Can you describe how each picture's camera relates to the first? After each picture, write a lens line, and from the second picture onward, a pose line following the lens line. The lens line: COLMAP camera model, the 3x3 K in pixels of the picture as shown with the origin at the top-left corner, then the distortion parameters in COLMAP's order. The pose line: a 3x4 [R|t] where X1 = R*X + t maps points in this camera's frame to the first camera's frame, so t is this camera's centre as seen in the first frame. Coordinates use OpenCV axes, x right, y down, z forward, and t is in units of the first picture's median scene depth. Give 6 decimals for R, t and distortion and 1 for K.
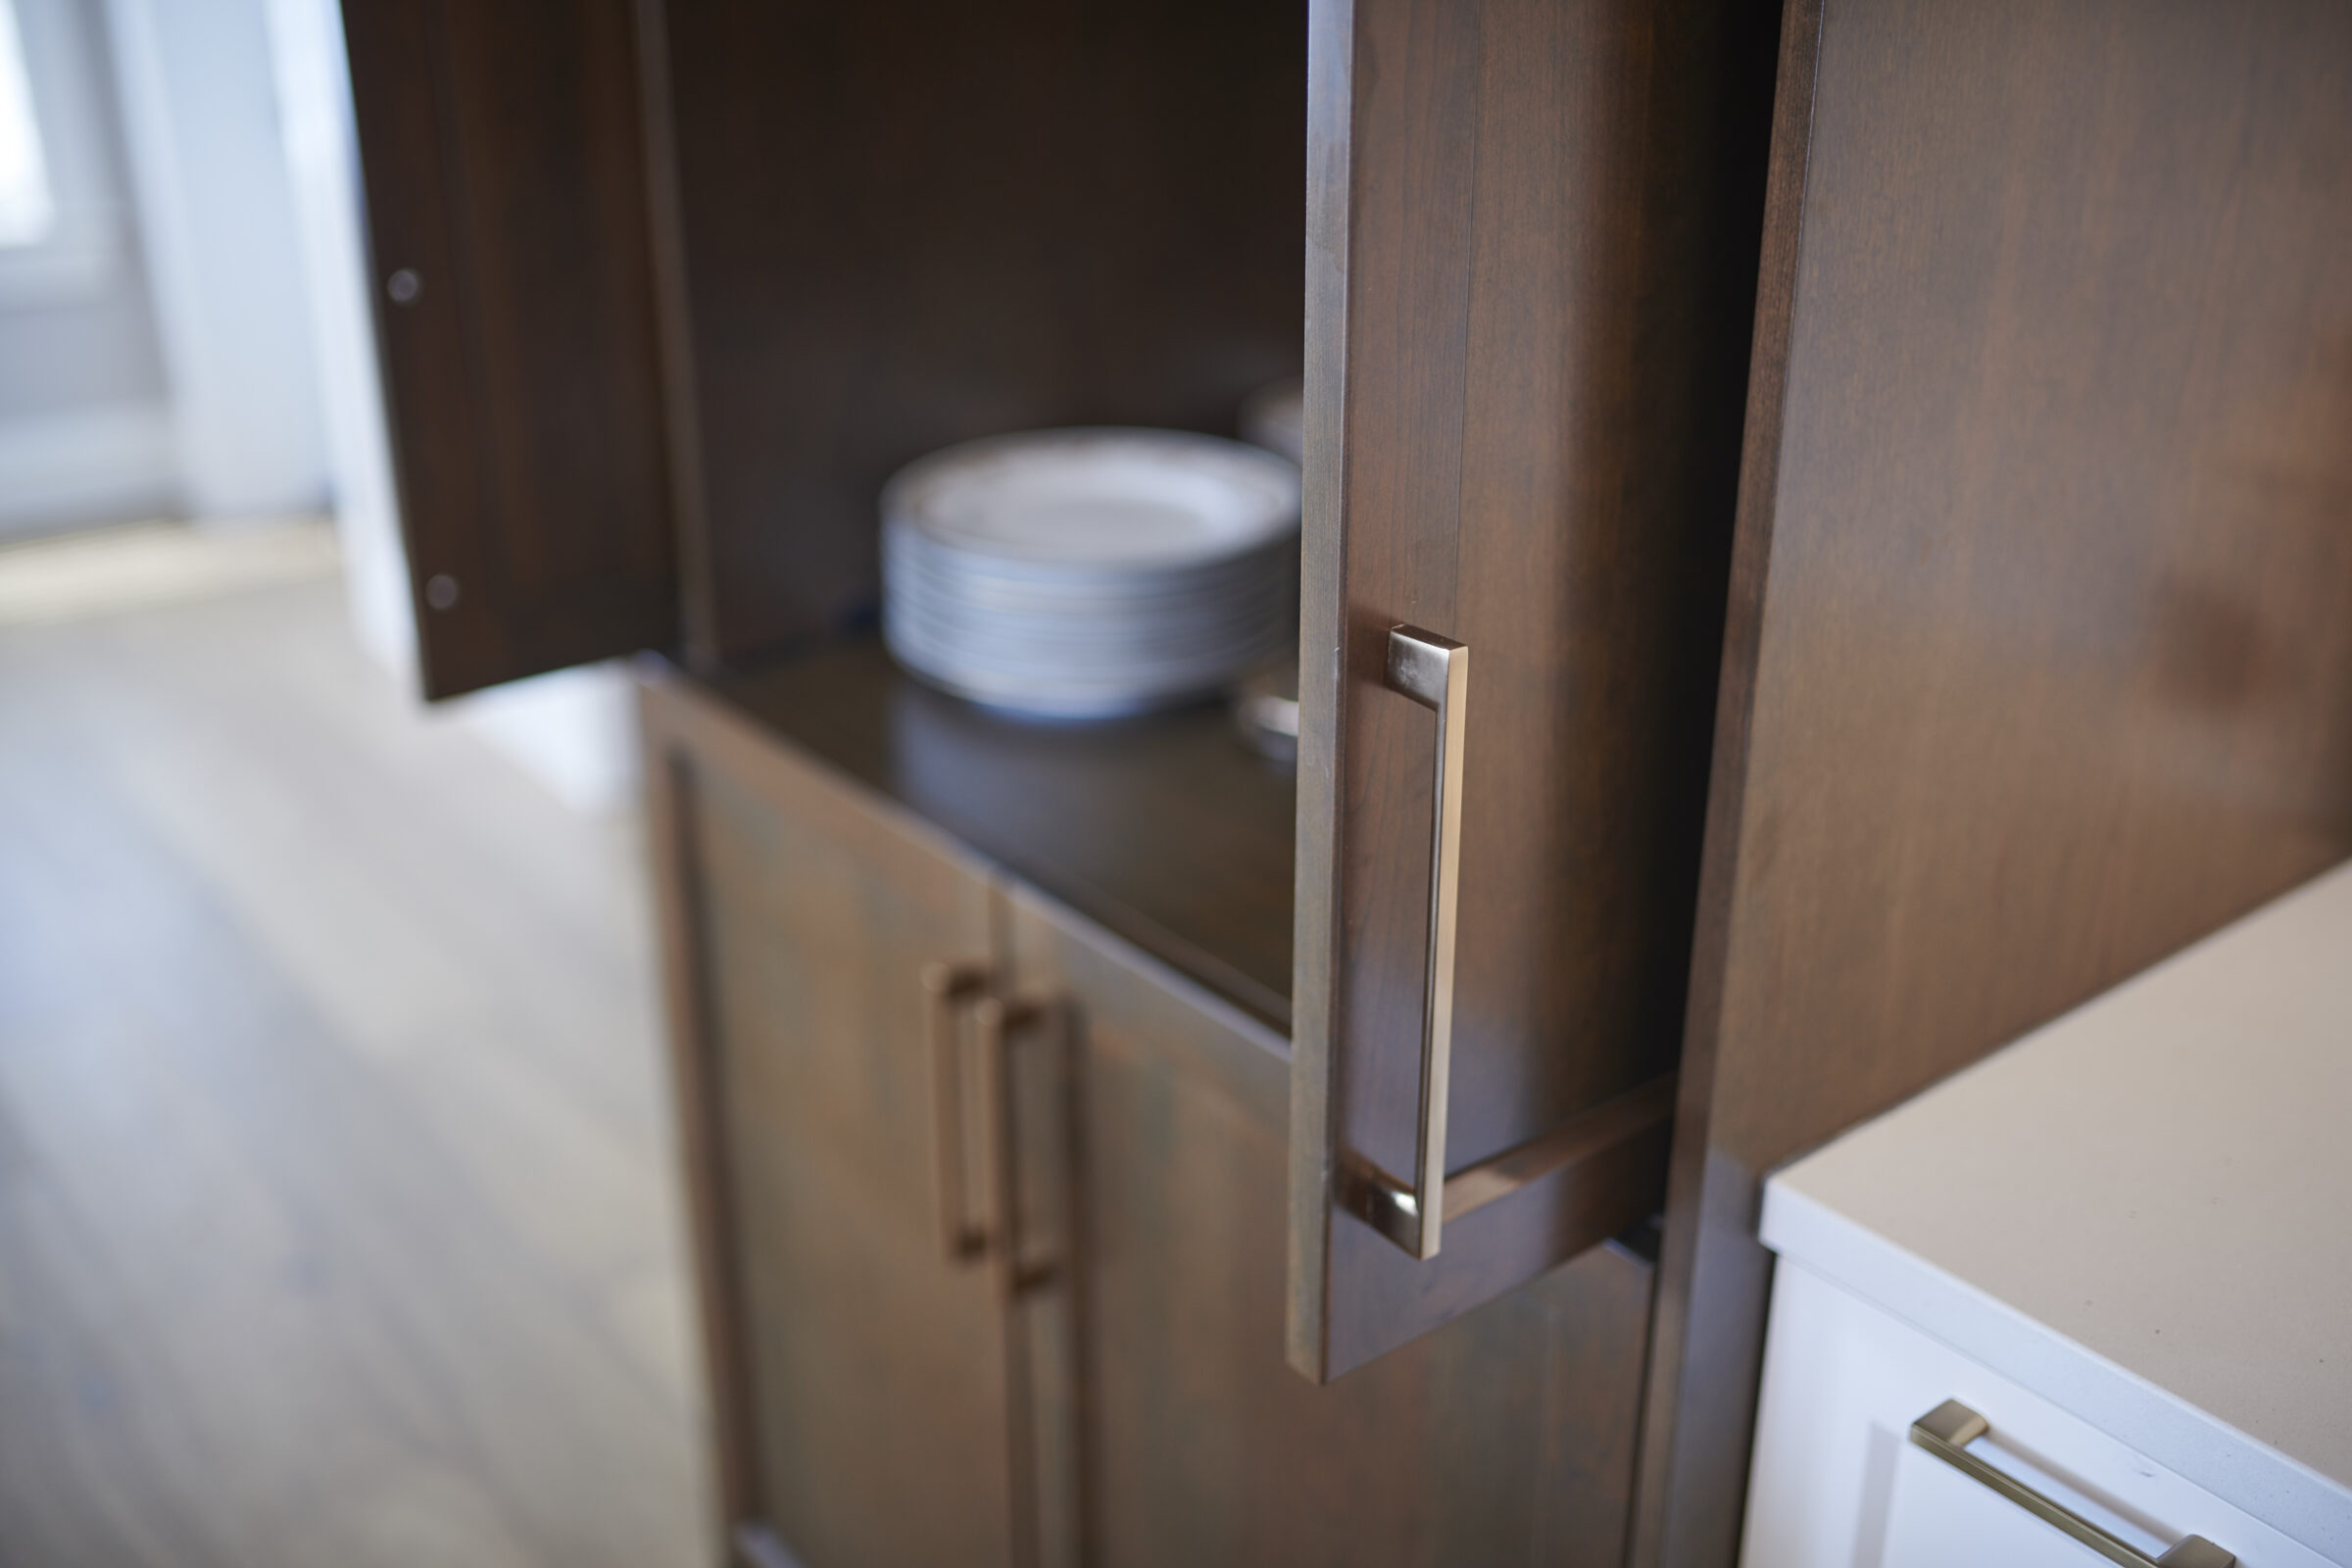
lens RADIAL K [[2264.7, 0, 1171.9], [0, 2264.7, 781.4], [0, 0, 1]] dist [-0.112221, 0.213390]
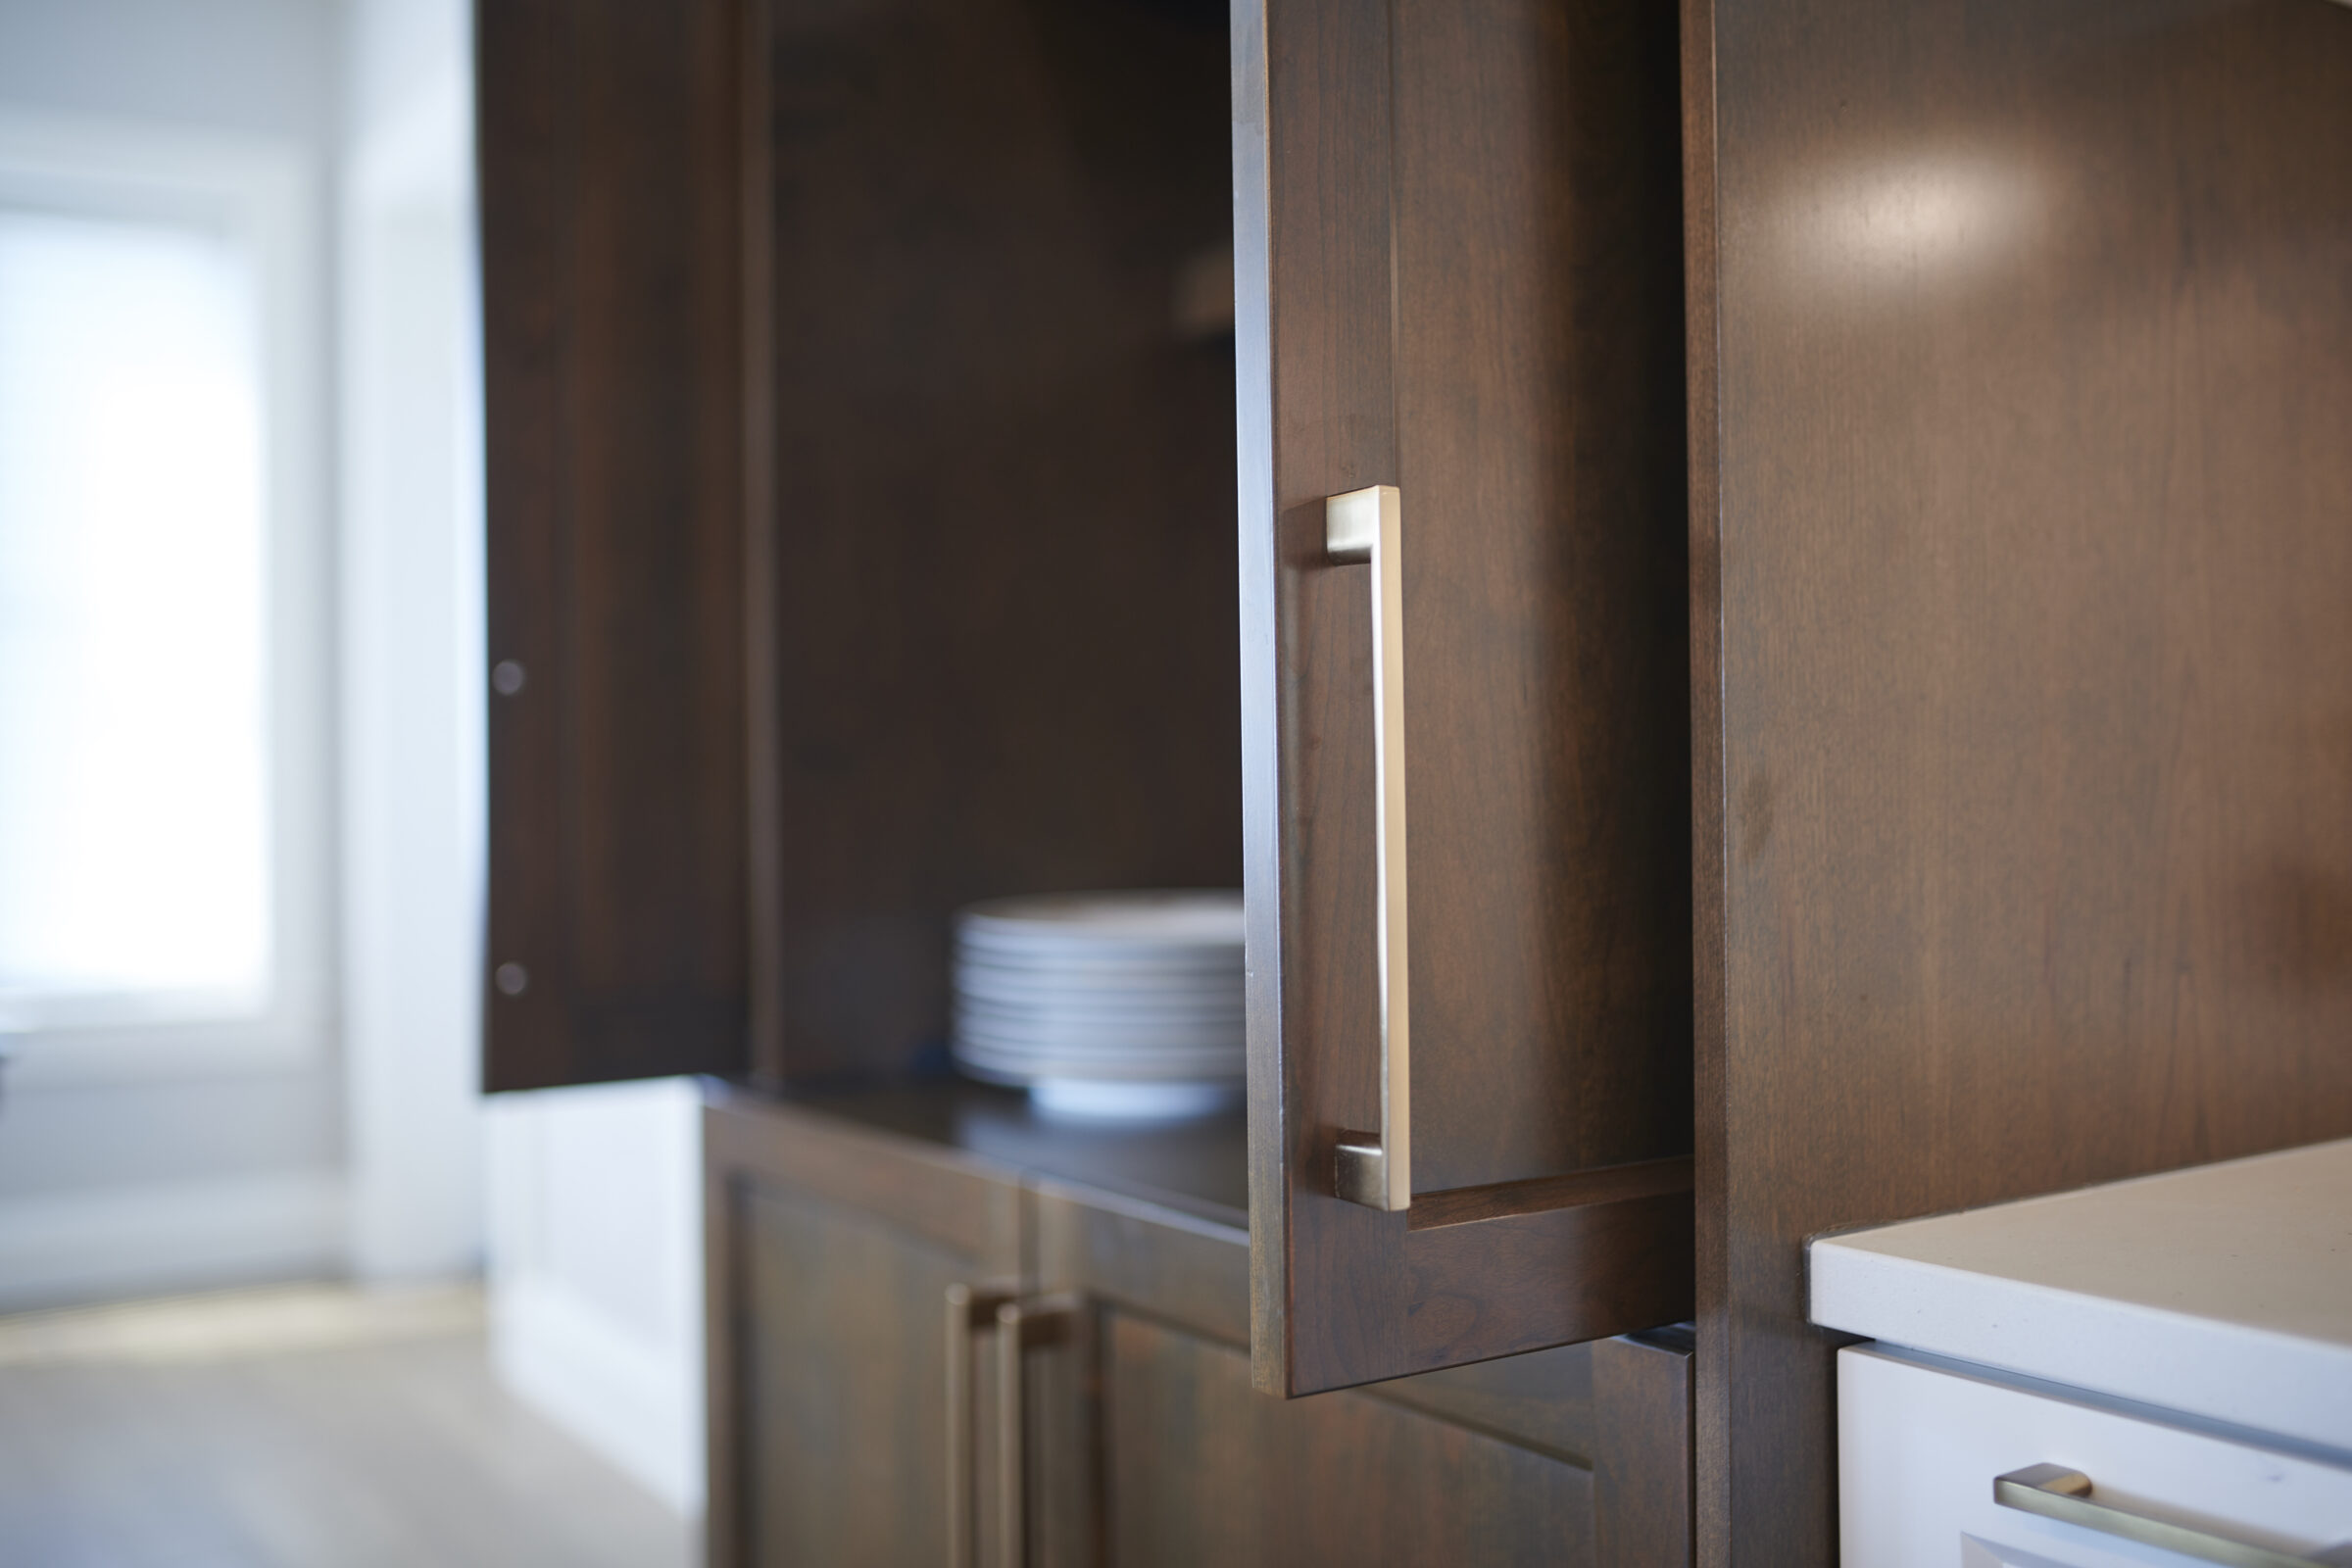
lens RADIAL K [[2264.7, 0, 1171.9], [0, 2264.7, 781.4], [0, 0, 1]] dist [-0.112221, 0.213390]
pose [[0.996749, -0.009761, -0.079977, 0.093513], [-0.021775, 0.923063, -0.384032, 0.382186], [0.077572, 0.384525, 0.919850, 0.103258]]
